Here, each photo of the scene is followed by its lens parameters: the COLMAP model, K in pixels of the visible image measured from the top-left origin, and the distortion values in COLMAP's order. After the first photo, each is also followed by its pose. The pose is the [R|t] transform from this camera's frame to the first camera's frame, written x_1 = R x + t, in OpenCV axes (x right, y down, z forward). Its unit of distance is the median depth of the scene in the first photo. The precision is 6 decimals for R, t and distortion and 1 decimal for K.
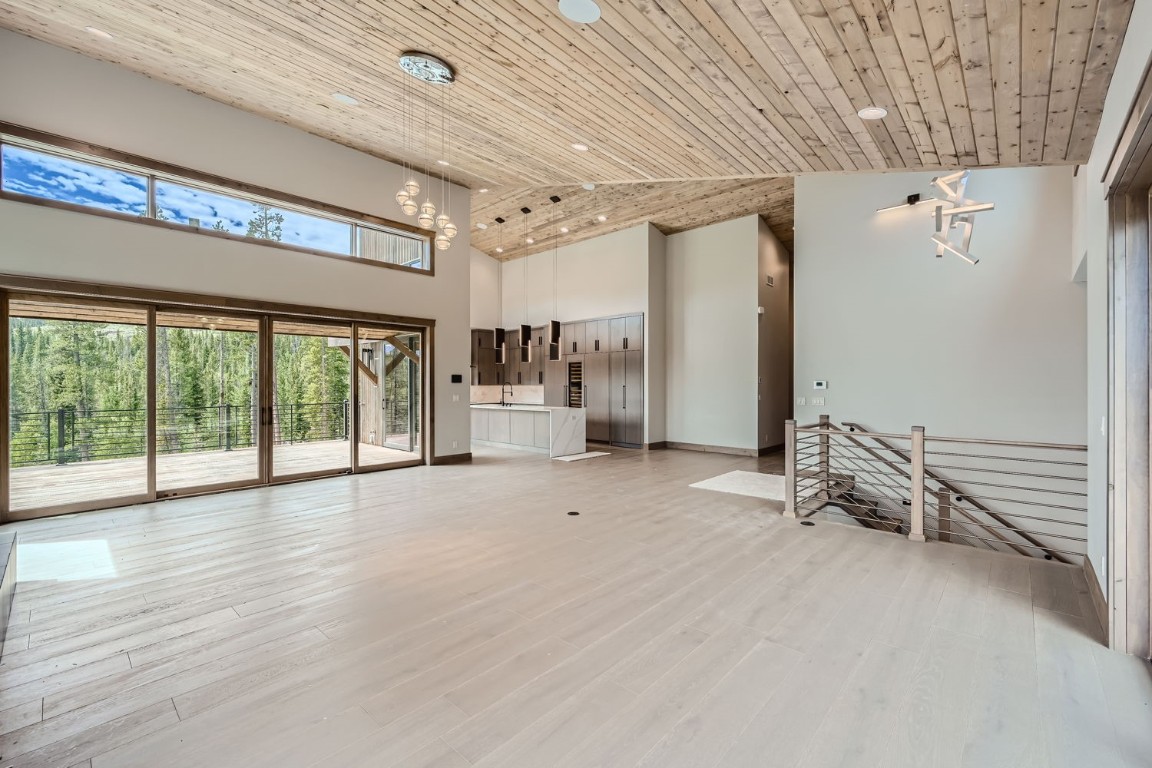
lens RADIAL K [[478.4, 0, 576.0], [0, 478.4, 384.0], [0, 0, 1]] dist [-0.000037, -0.000003]
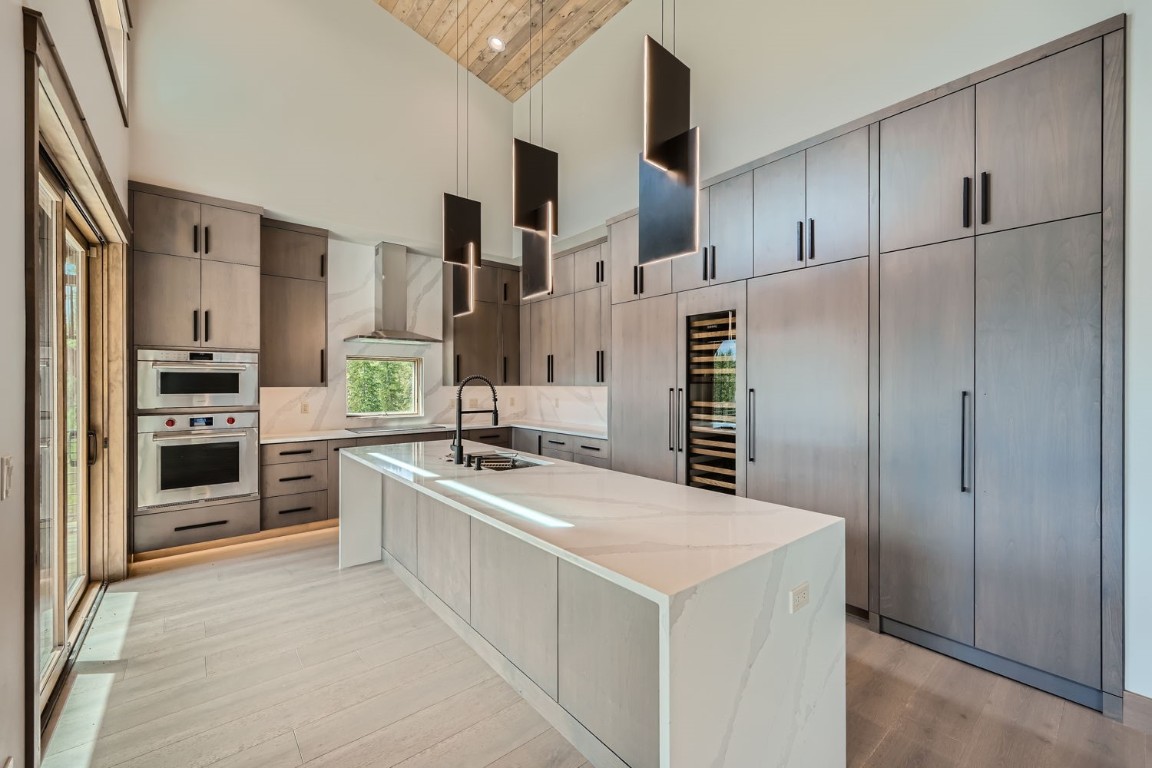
lens RADIAL K [[459.7, 0, 576.0], [0, 459.7, 384.0], [0, 0, 1]] dist [0.001024, 0.000052]
pose [[0.991320, -0.001489, -0.131461, -0.047833], [0.001799, 0.999996, 0.002242, -0.000249], [0.131457, -0.002459, 0.991319, 0.686521]]
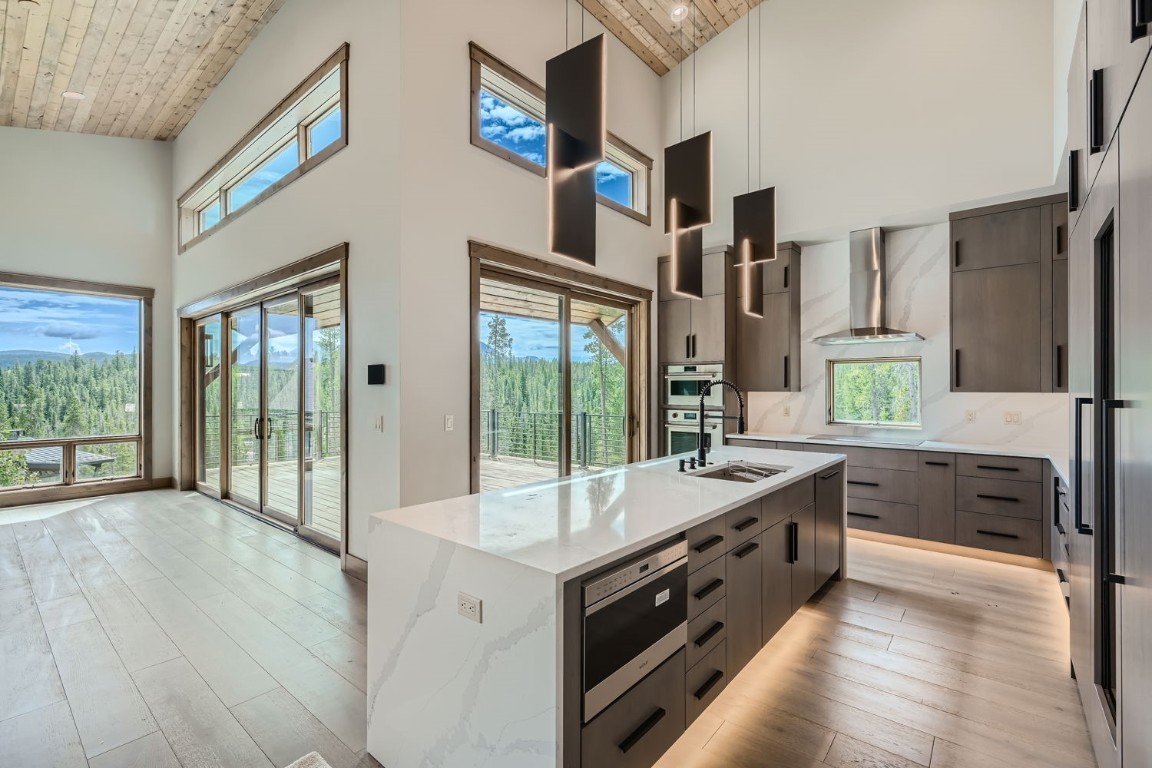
lens RADIAL K [[507.1, 0, 585.1], [0, 507.1, 387.9], [0, 0, 1]] dist [-0.000446, -0.000067]
pose [[0.059767, -0.002573, -0.998209, 0.123865], [0.000307, 0.999997, -0.002559, 0.000306], [0.998212, -0.000153, 0.059768, 0.833907]]
